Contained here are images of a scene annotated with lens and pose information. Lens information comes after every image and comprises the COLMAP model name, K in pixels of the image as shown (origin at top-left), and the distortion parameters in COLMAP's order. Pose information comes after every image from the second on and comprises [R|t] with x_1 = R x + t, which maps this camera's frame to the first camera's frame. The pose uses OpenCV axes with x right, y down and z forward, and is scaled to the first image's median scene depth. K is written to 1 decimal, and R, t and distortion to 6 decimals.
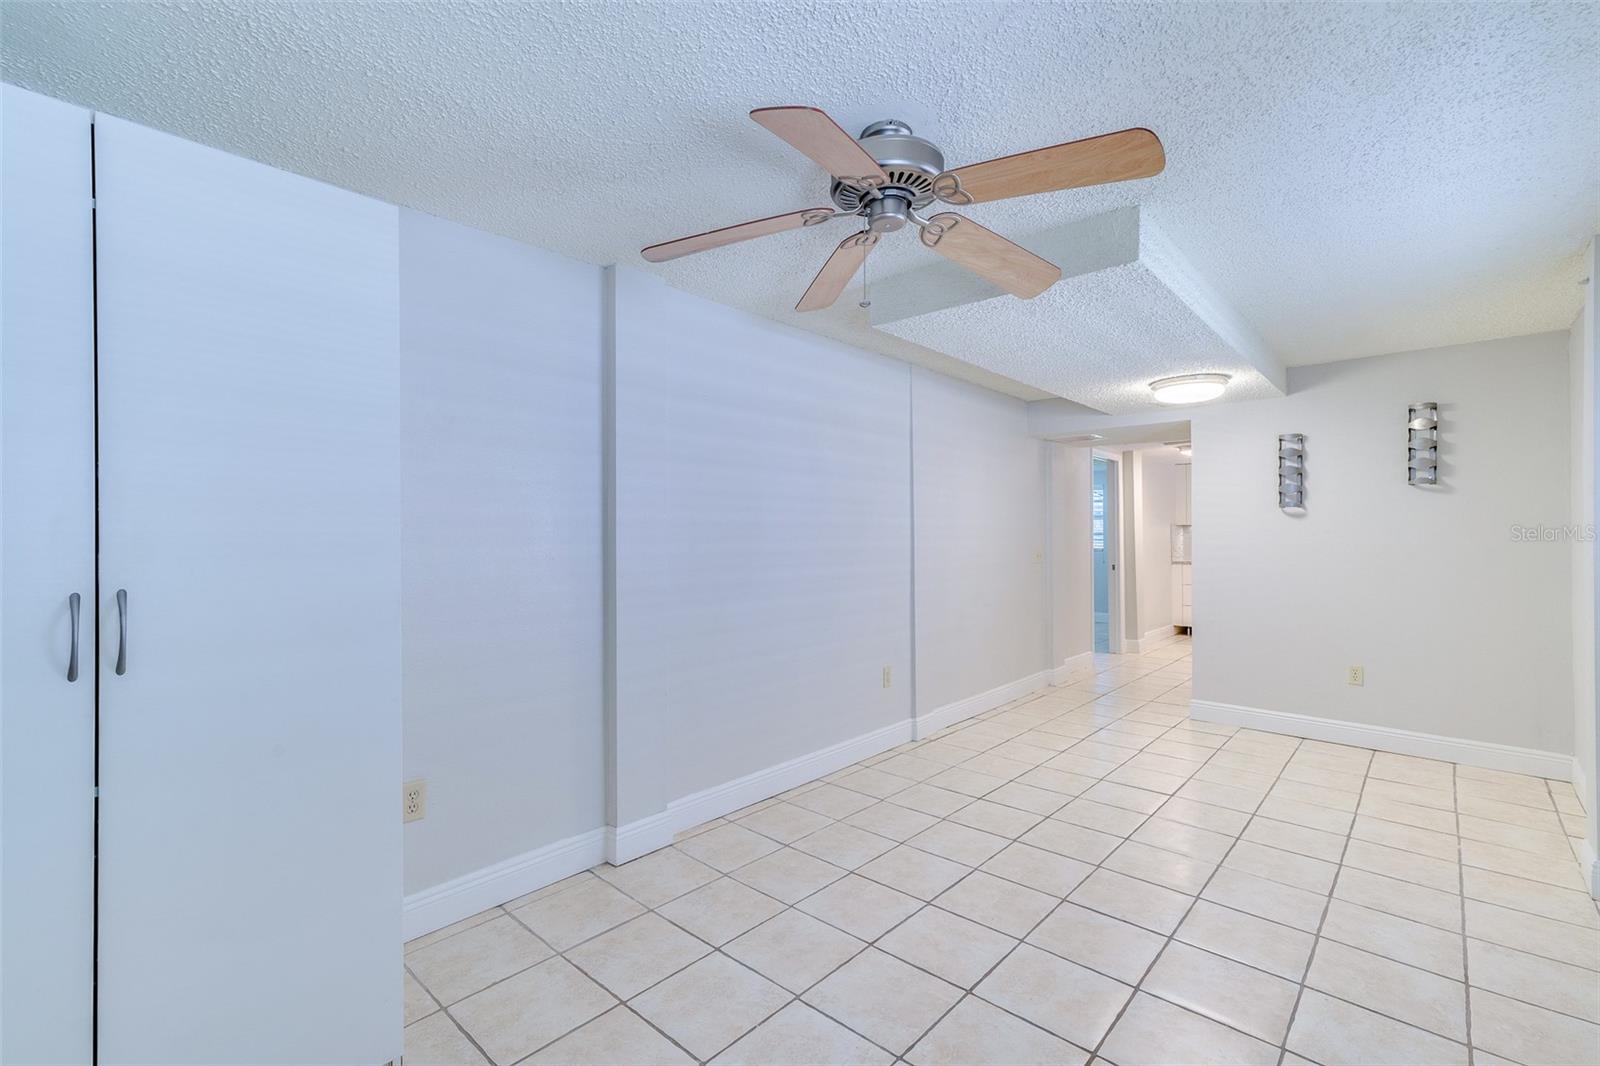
lens RADIAL K [[735.6, 0, 797.2], [0, 735.6, 532.2], [0, 0, 1]] dist [0.024443, 0.001163]
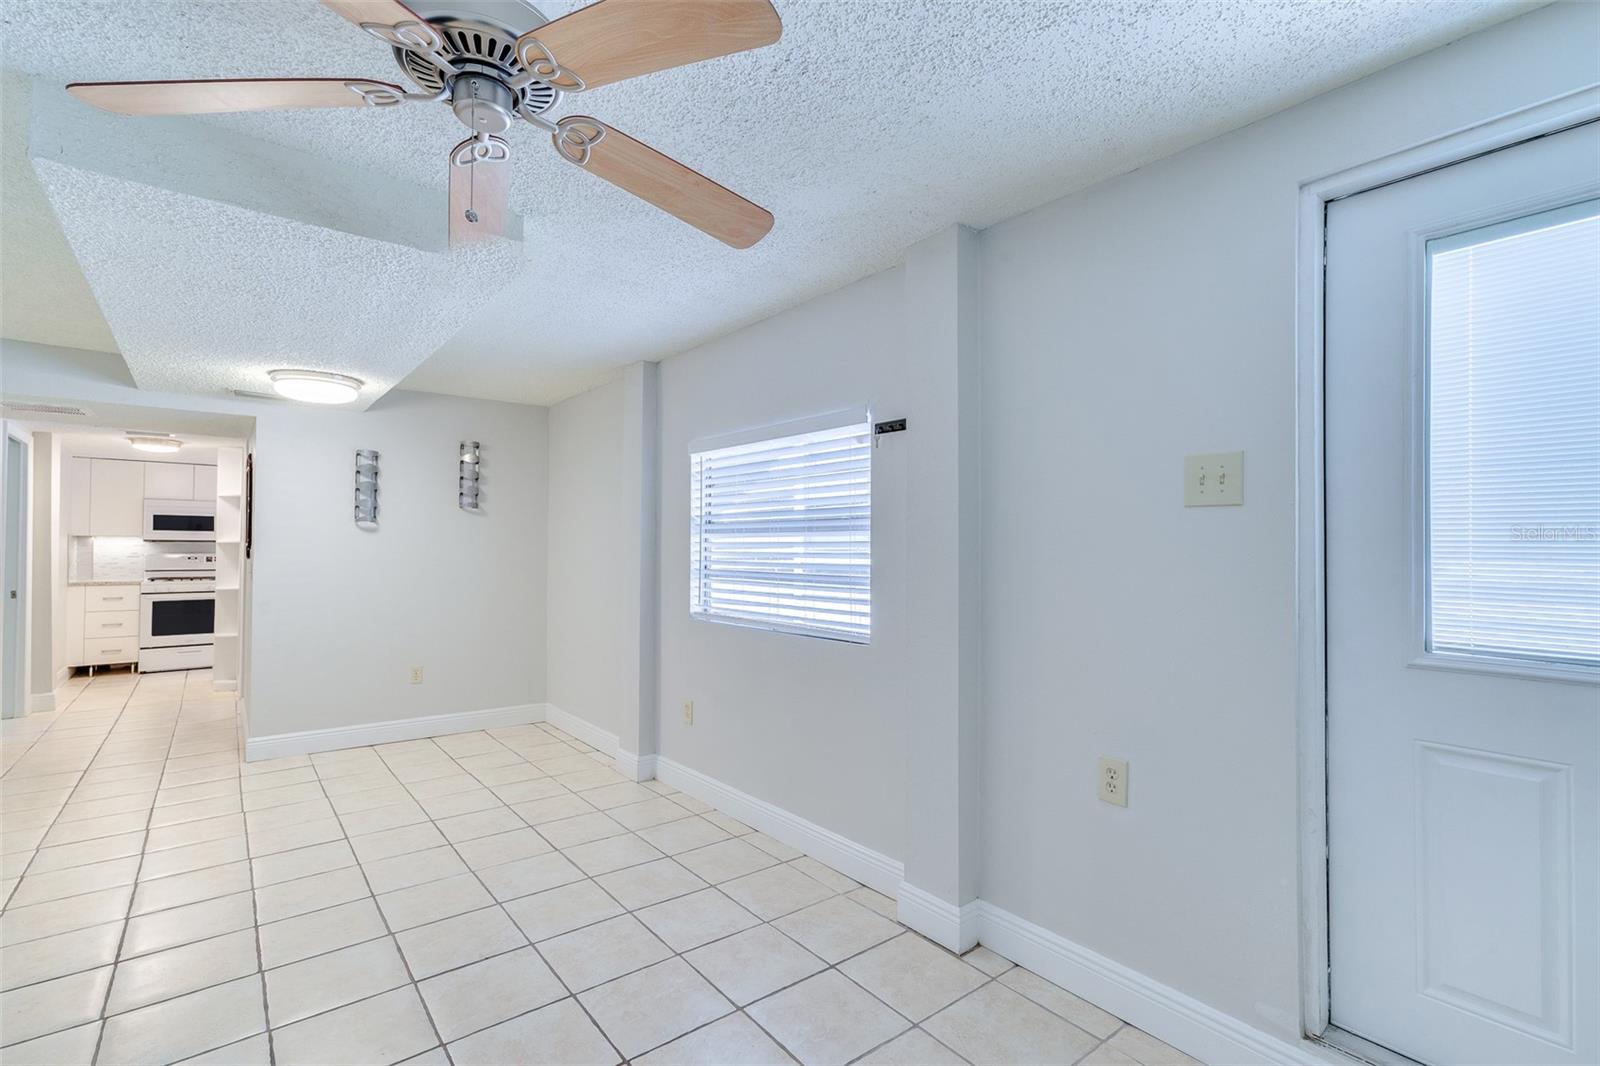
lens RADIAL K [[728.9, 0, 802.0], [0, 728.9, 541.0], [0, 0, 1]] dist [-0.000233, 0.007688]
pose [[0.162728, 0.012441, 0.986593, -0.323934], [-0.006482, 0.999912, -0.011540, 0.000453], [-0.986650, -0.004518, 0.162795, 0.353792]]
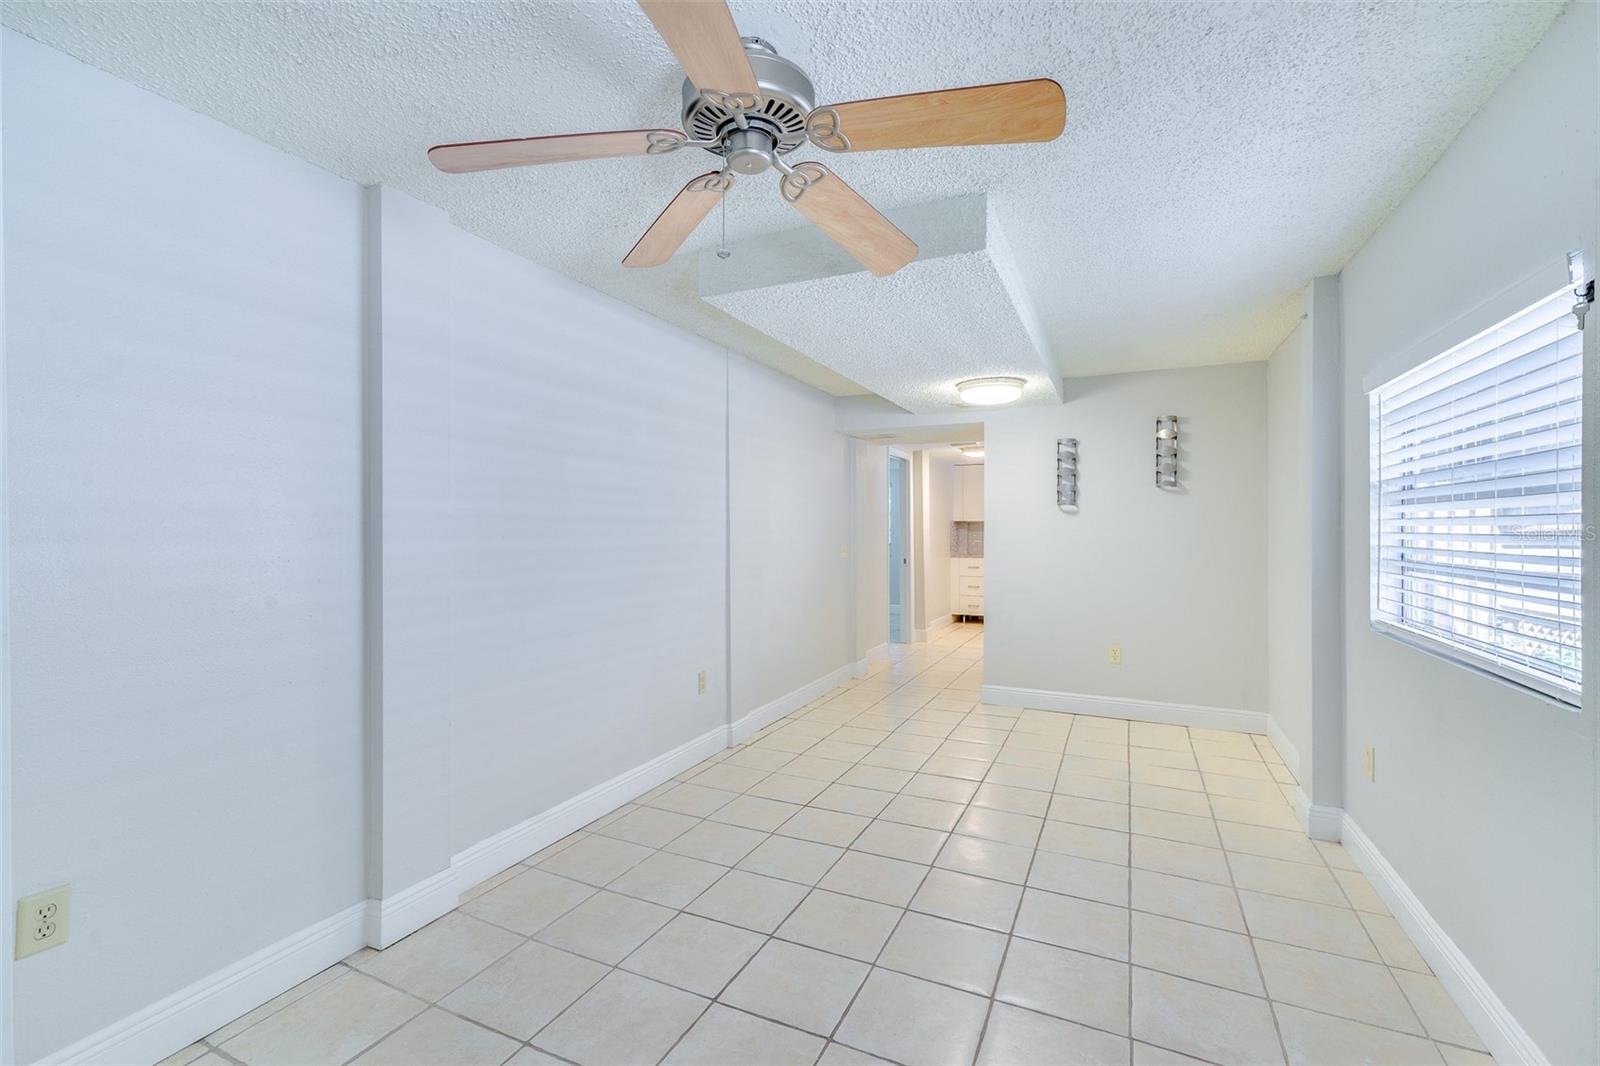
lens RADIAL K [[733.6, 0, 798.5], [0, 733.6, 529.9], [0, 0, 1]] dist [0.001855, 0.011554]
pose [[0.957646, 0.001550, 0.287944, -0.040420], [-0.002549, 0.999992, 0.003092, 0.000700], [-0.287937, -0.003694, 0.957642, 0.107032]]
